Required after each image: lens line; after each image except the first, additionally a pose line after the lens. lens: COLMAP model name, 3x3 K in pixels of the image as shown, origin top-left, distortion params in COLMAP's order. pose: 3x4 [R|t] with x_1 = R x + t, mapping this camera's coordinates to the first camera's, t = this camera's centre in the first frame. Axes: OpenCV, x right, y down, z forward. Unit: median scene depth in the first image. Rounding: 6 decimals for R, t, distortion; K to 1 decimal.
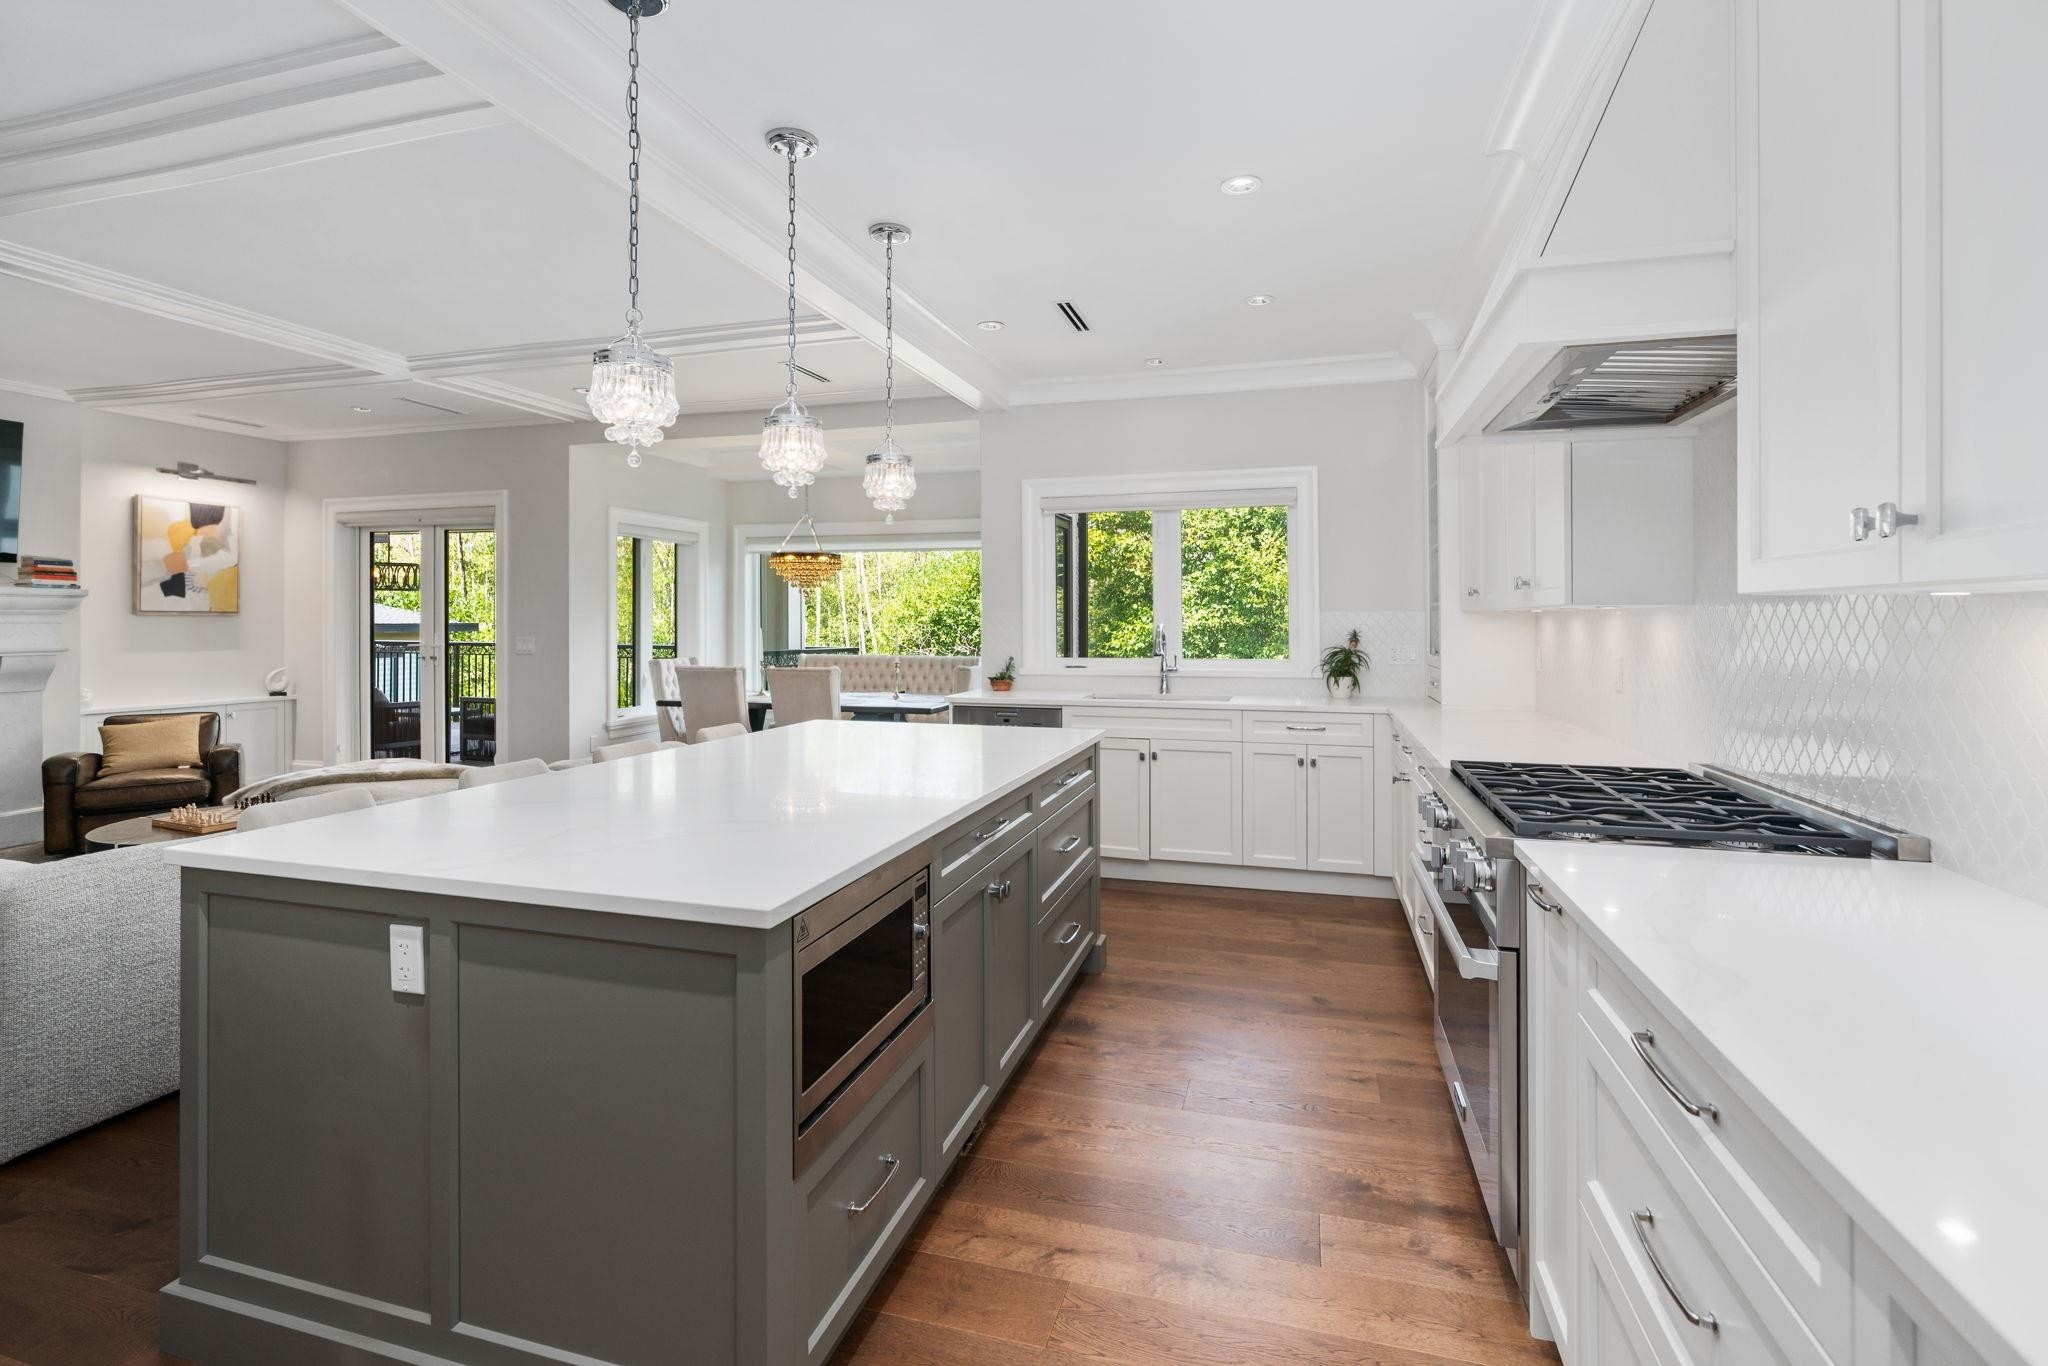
lens RADIAL K [[945.7, 0, 998.1], [0, 945.7, 619.2], [0, 0, 1]] dist [0.000356, 0.000231]
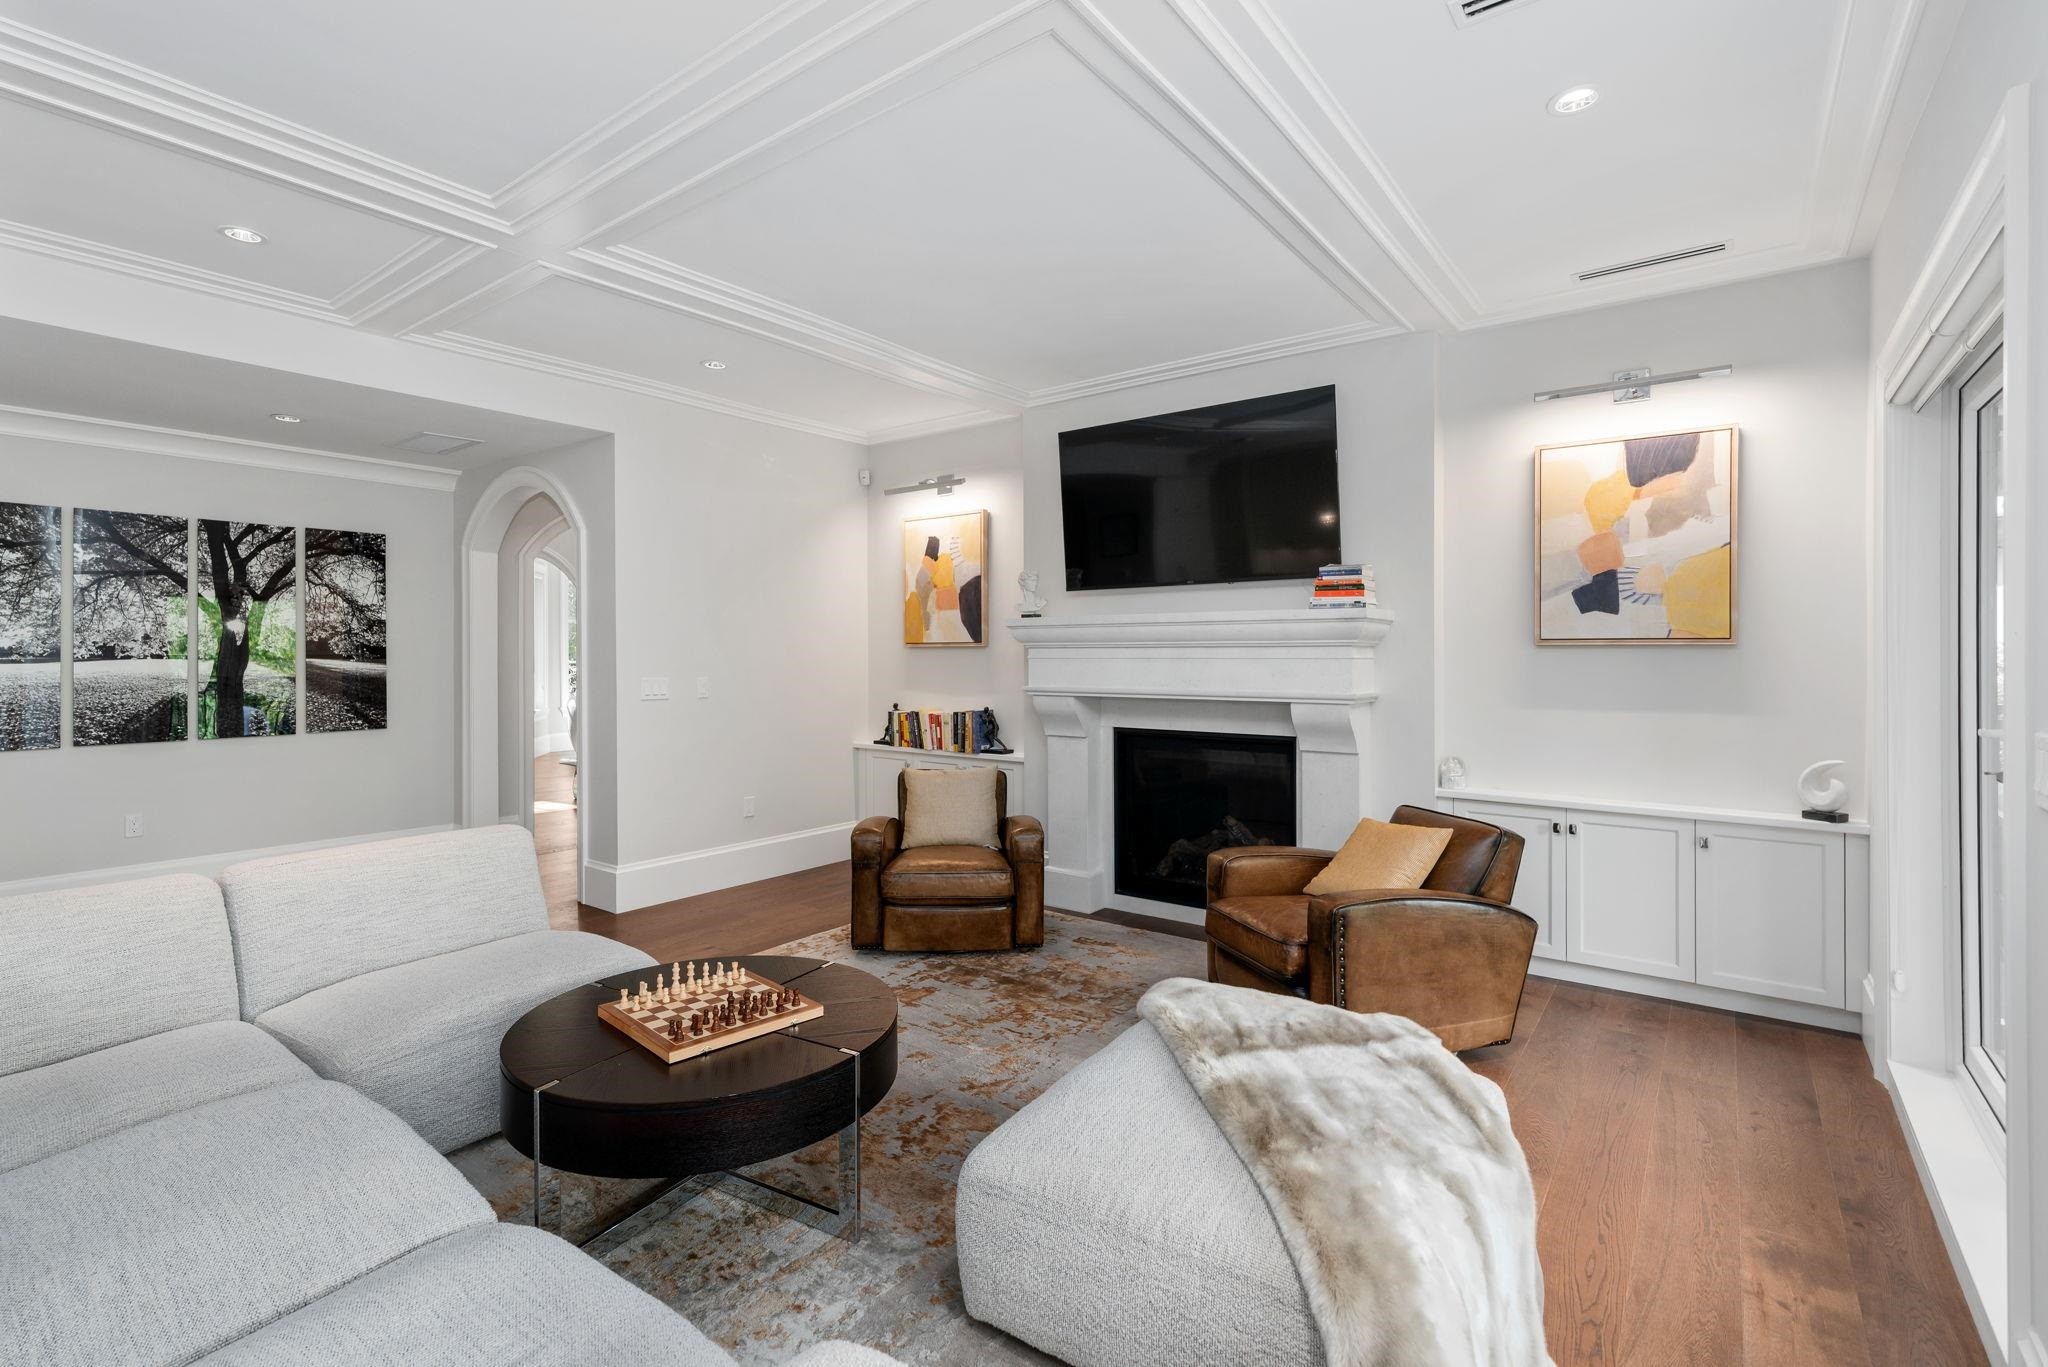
lens RADIAL K [[934.3, 0, 1024.6], [0, 934.3, 657.9], [0, 0, 1]] dist [-0.003784, -0.000138]
pose [[-0.337593, 0.003861, -0.941284, -0.216150], [0.000506, 0.999992, 0.003920, 0.000642], [0.941292, 0.000847, -0.337592, 0.820108]]
